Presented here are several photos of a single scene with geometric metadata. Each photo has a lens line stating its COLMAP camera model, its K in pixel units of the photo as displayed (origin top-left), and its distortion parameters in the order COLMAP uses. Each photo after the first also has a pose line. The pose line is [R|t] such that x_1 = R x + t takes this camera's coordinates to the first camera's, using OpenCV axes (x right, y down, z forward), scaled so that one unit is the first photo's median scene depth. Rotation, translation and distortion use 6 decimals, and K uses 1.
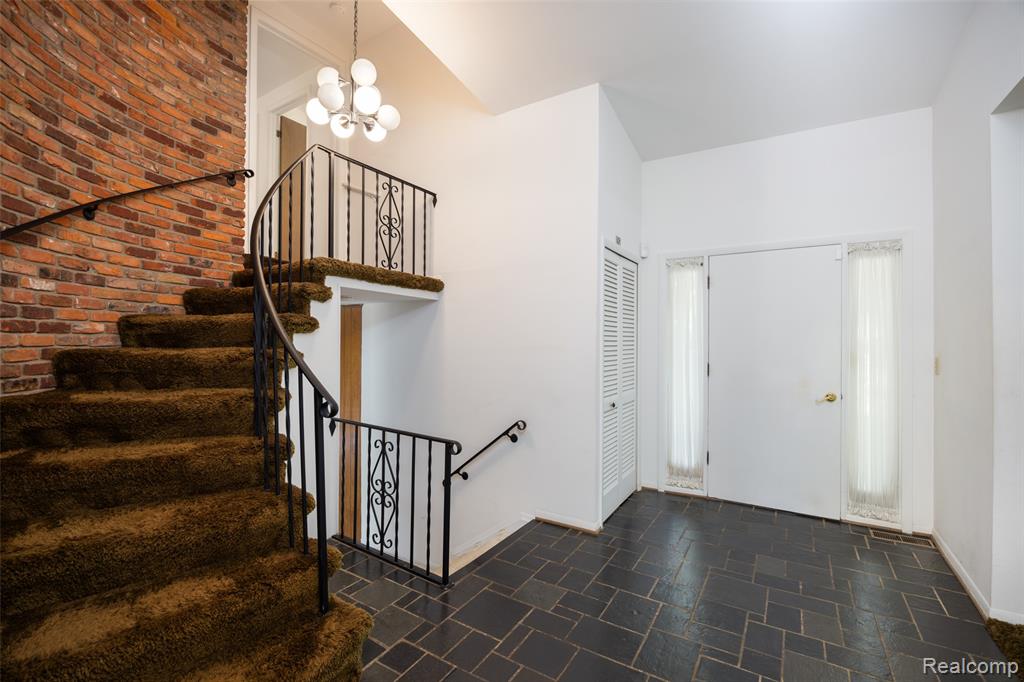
lens RADIAL K [[451.2, 0, 512.0], [0, 451.2, 341.0], [0, 0, 1]] dist [-0.012715, 0.000137]
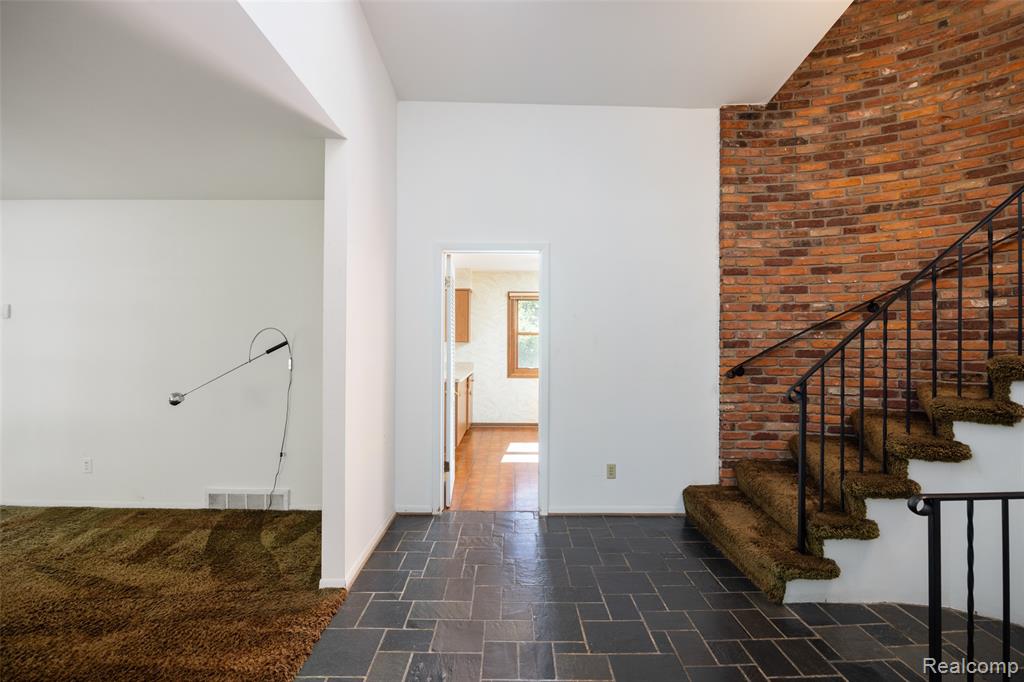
lens RADIAL K [[451.2, 0, 512.0], [0, 451.2, 341.0], [0, 0, 1]] dist [-0.012715, 0.000137]
pose [[-0.847015, -0.005535, -0.531540, 0.595079], [-0.003373, 0.999982, -0.005037, -0.002212], [0.531558, -0.002473, -0.847018, 0.993003]]
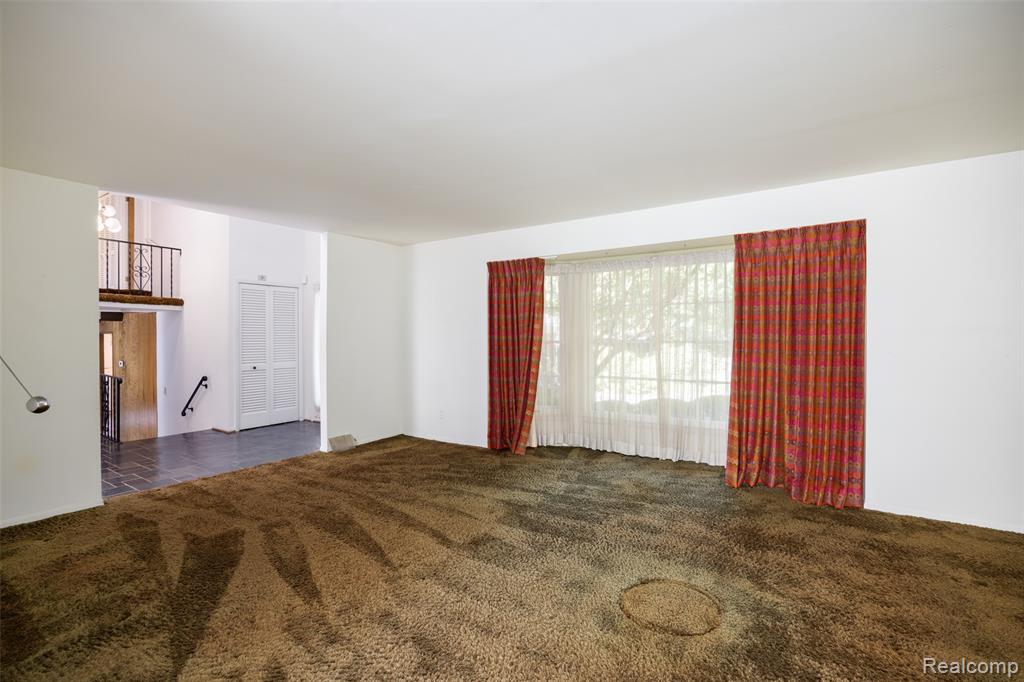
lens RADIAL K [[472.5, 0, 512.0], [0, 472.5, 341.0], [0, 0, 1]] dist [-0.014033, -0.000205]
pose [[0.999348, -0.003901, -0.035899, 1.524083], [0.004420, 0.999887, 0.014369, 0.010397], [0.035839, -0.014518, 0.999252, -1.003343]]
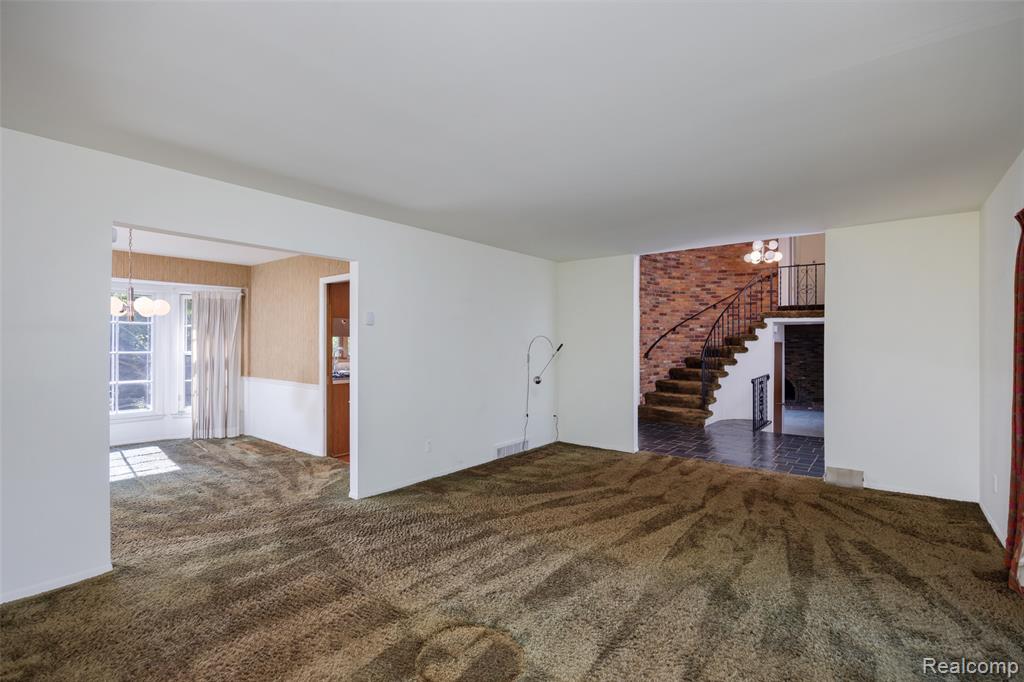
lens RADIAL K [[472.5, 0, 512.0], [0, 472.5, 341.0], [0, 0, 1]] dist [-0.014033, -0.000205]
pose [[-0.112361, -0.003078, -0.993663, 2.392809], [0.003554, 0.999988, -0.003500, -0.010889], [0.993661, -0.003924, -0.112349, -0.141352]]
